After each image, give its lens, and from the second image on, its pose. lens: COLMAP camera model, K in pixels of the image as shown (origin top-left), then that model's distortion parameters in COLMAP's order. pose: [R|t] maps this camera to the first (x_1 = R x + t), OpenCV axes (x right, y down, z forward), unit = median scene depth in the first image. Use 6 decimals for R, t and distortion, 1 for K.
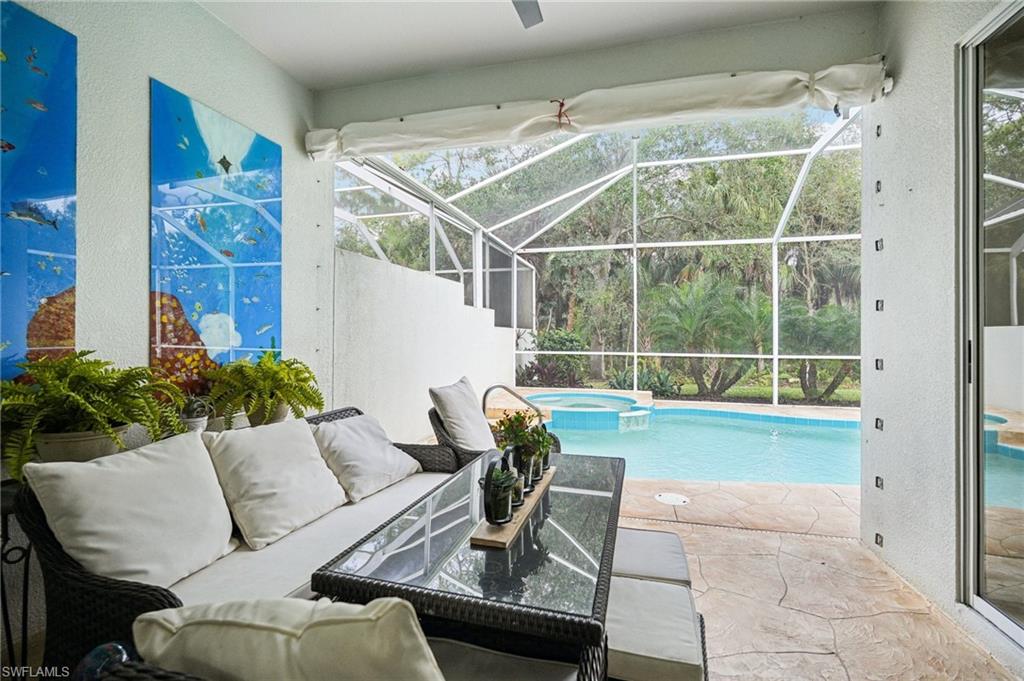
lens RADIAL K [[456.8, 0, 509.3], [0, 456.8, 334.0], [0, 0, 1]] dist [-0.004324, 0.001290]
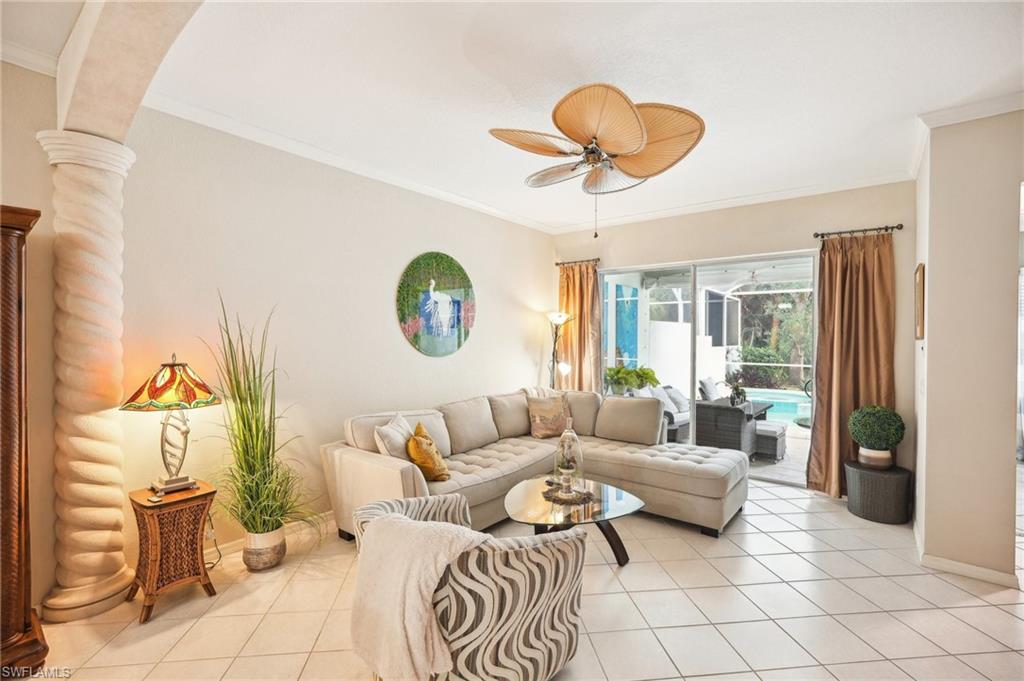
lens RADIAL K [[456.8, 0, 515.9], [0, 456.8, 340.2], [0, 0, 1]] dist [-0.004324, 0.001290]
pose [[0.921336, 0.008800, -0.388669, -0.050074], [-0.004864, 0.999926, 0.011109, -0.060606], [0.388738, -0.008345, 0.921311, -0.808631]]
